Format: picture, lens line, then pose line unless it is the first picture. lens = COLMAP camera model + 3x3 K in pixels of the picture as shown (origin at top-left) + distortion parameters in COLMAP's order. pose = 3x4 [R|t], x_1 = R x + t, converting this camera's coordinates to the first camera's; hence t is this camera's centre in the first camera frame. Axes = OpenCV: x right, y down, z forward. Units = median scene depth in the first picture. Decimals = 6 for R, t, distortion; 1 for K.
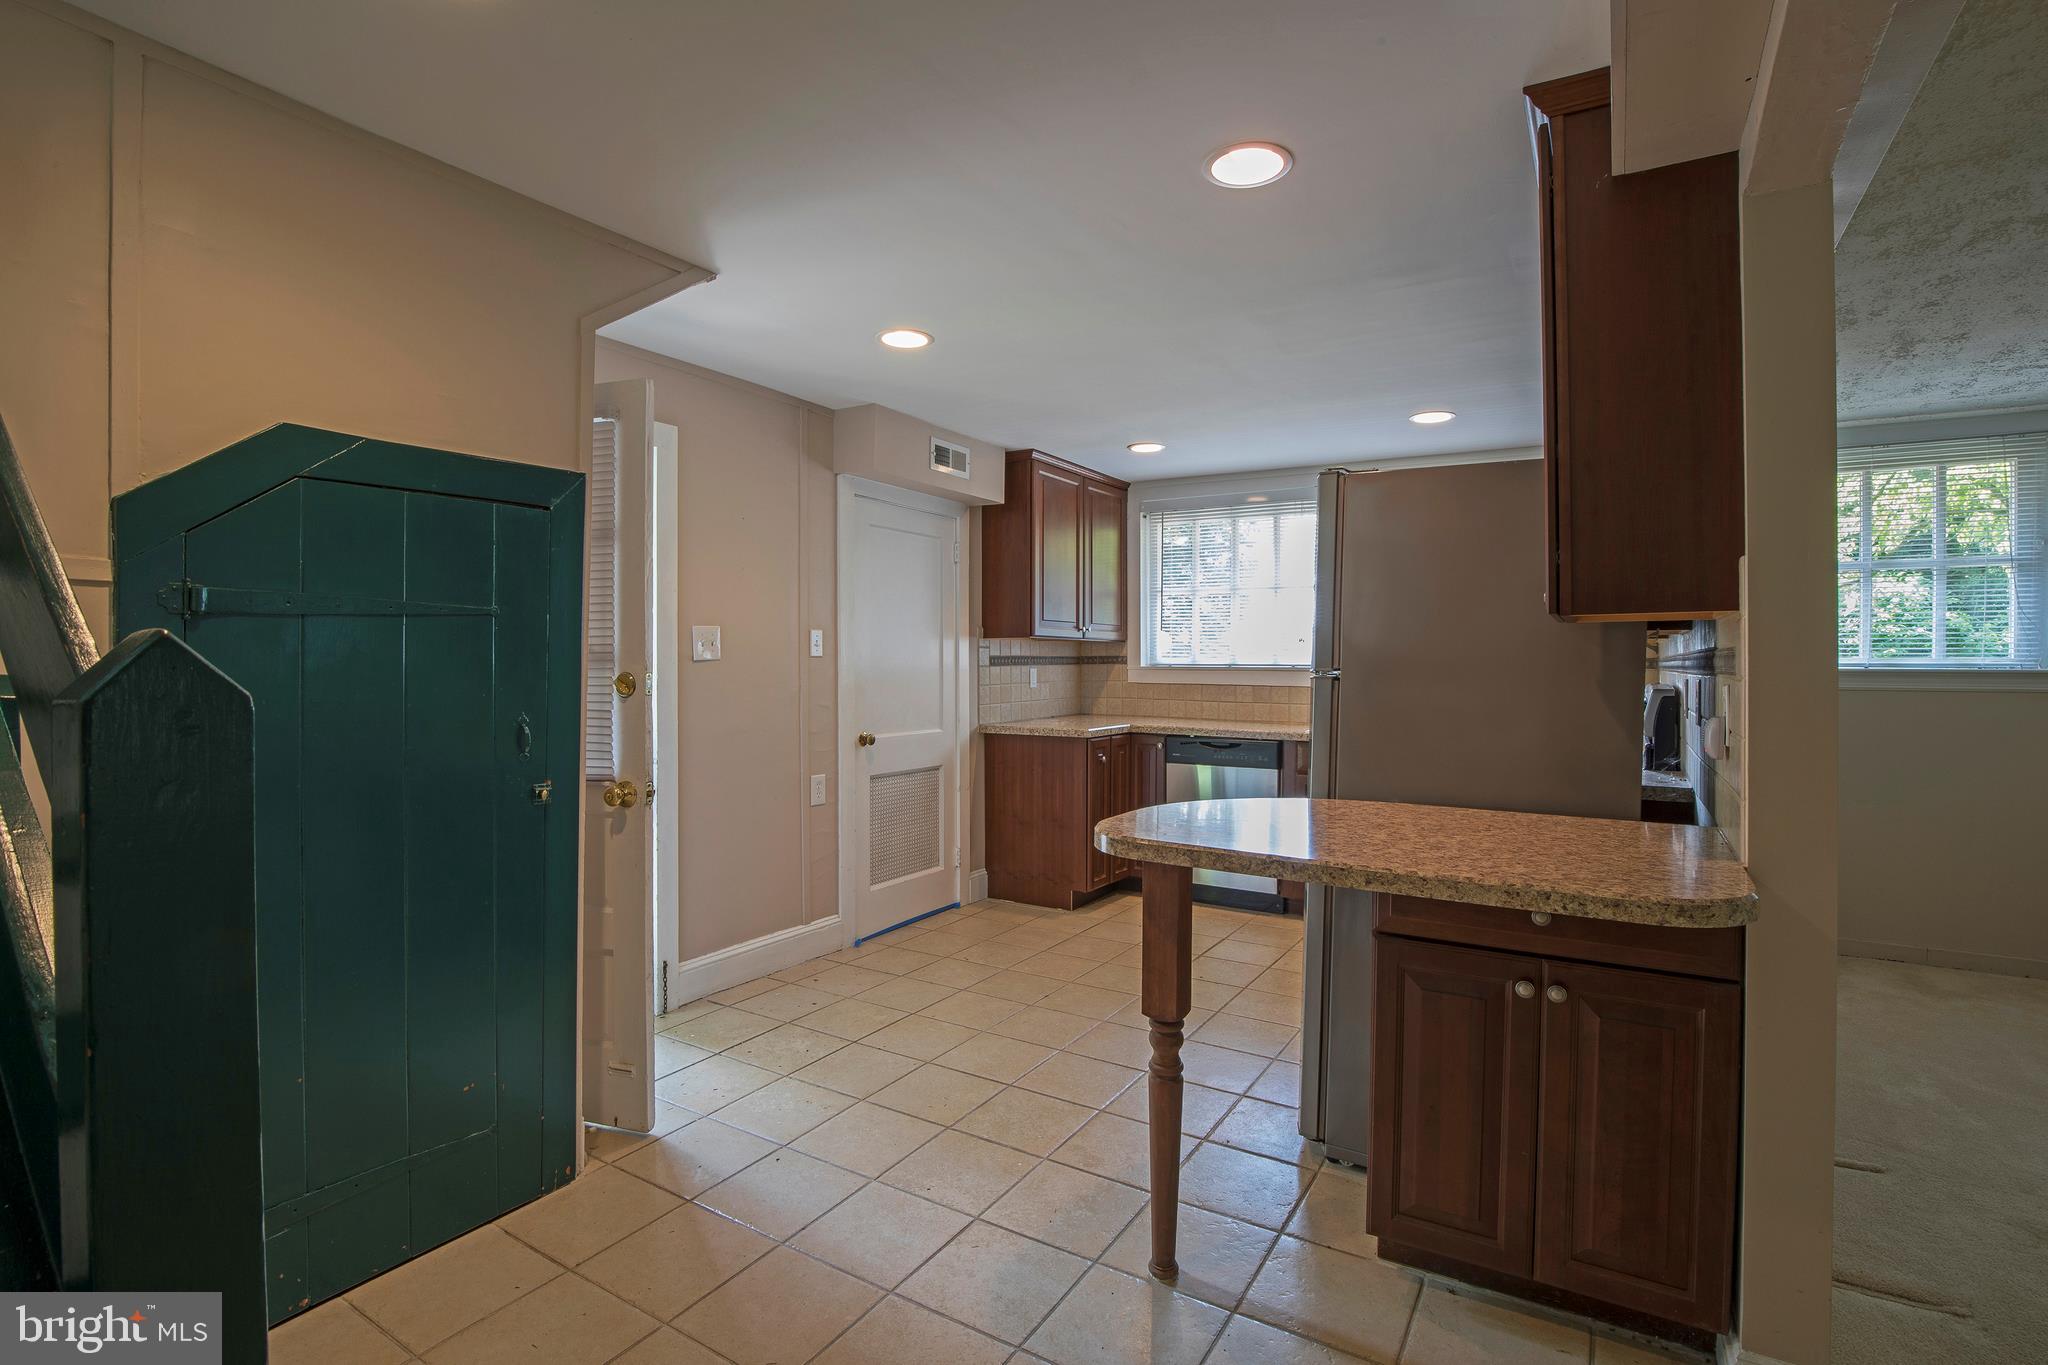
lens RADIAL K [[948.9, 0, 1037.6], [0, 948.9, 679.1], [0, 0, 1]] dist [-0.030185, 0.001442]
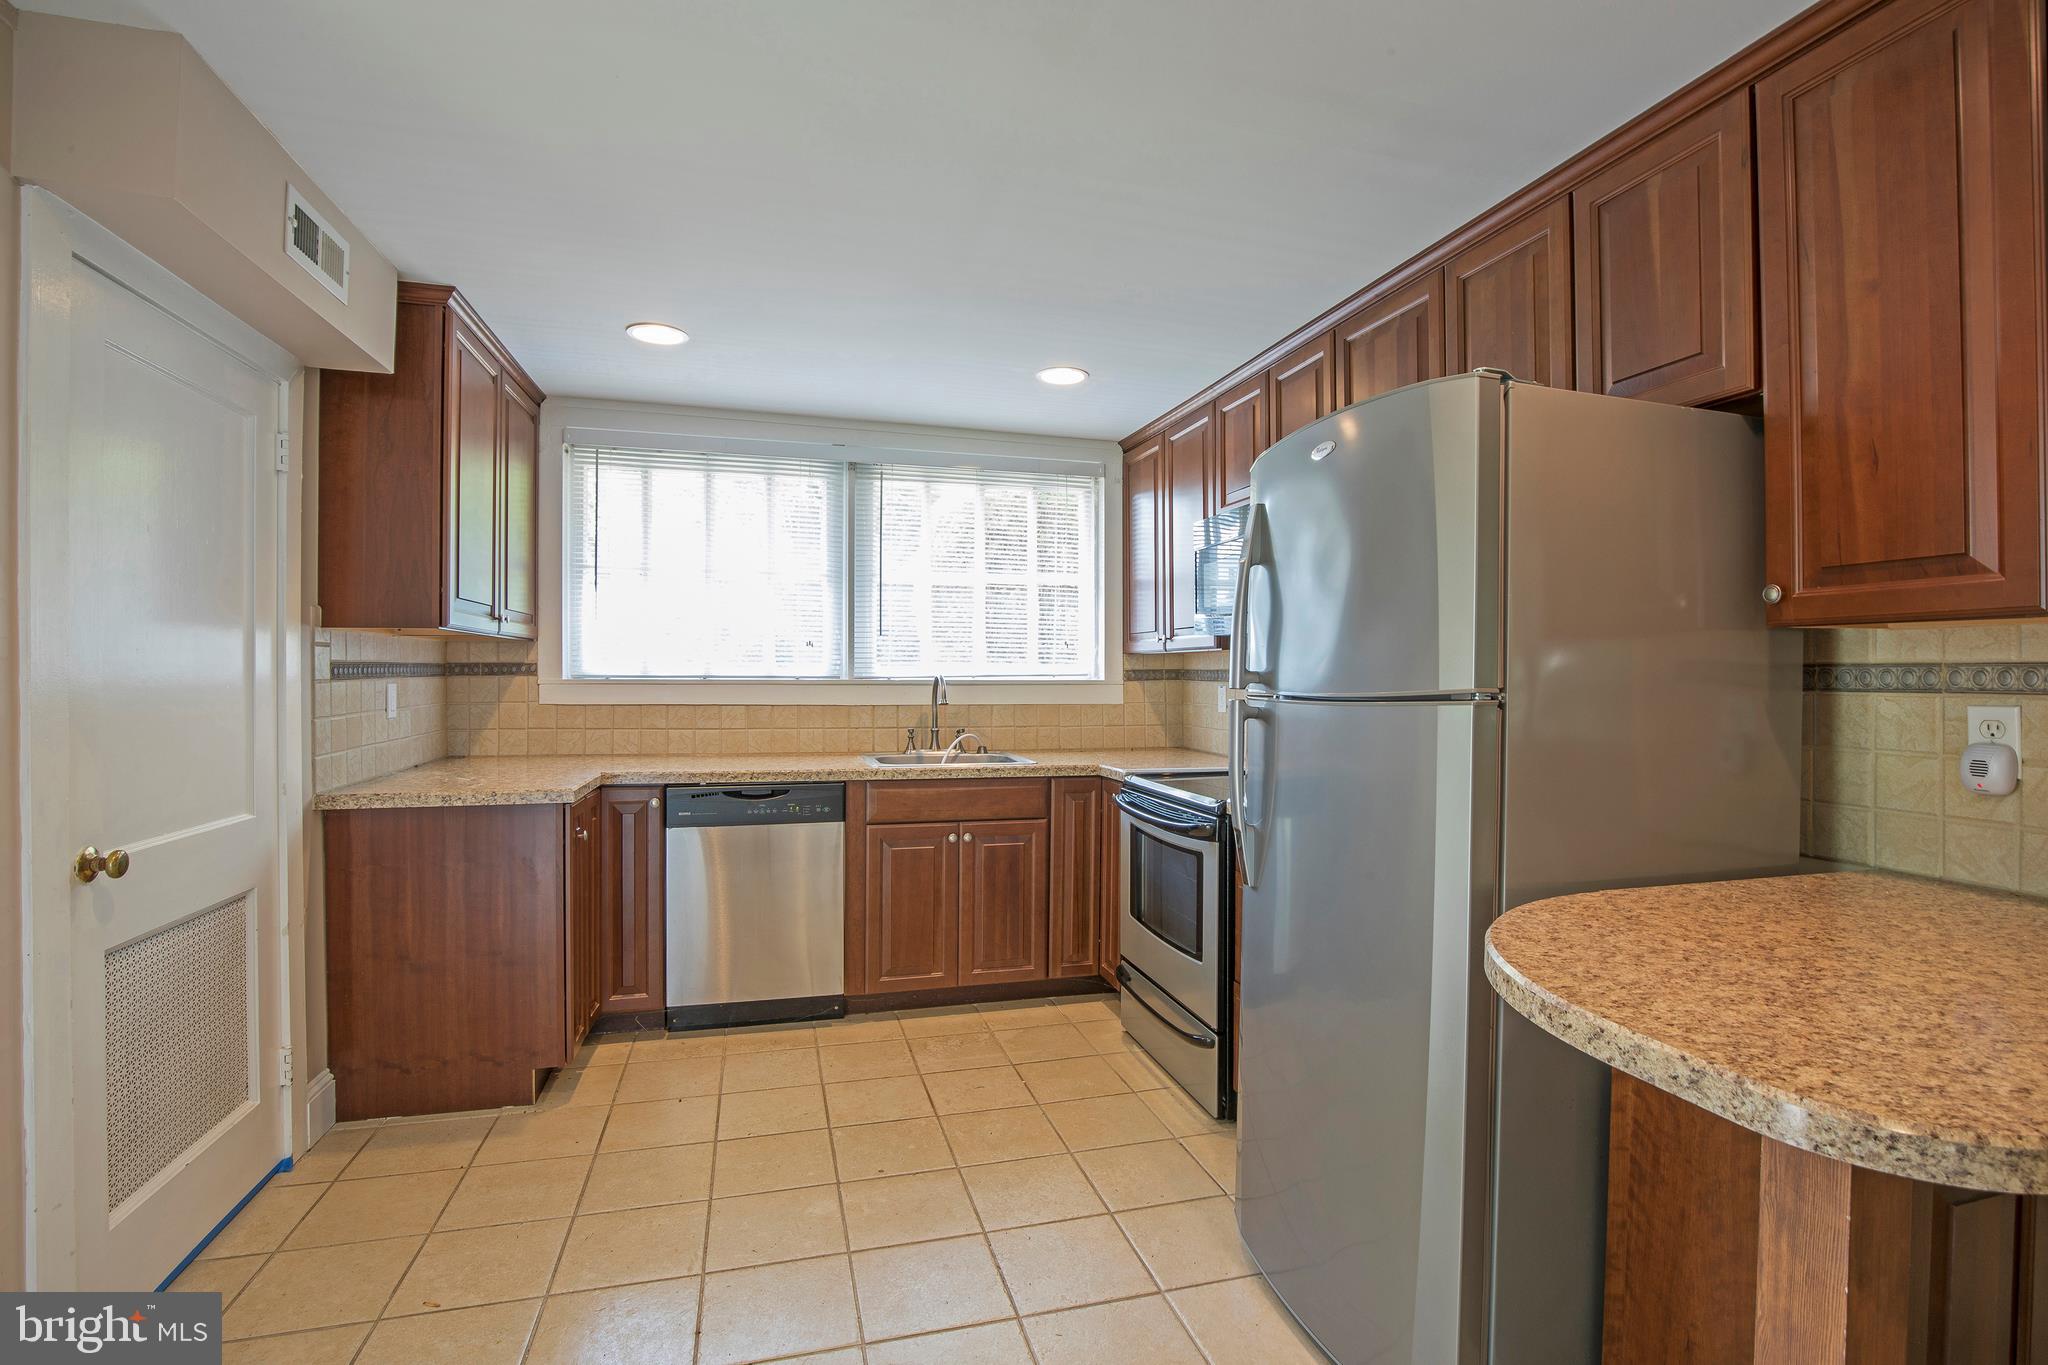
lens RADIAL K [[948.9, 0, 1017.3], [0, 948.9, 674.7], [0, 0, 1]] dist [-0.030185, 0.001442]
pose [[0.686985, -0.002348, 0.726668, -0.158680], [0.011509, 0.999904, -0.007650, -0.008415], [-0.726581, 0.013619, 0.686946, 0.355088]]
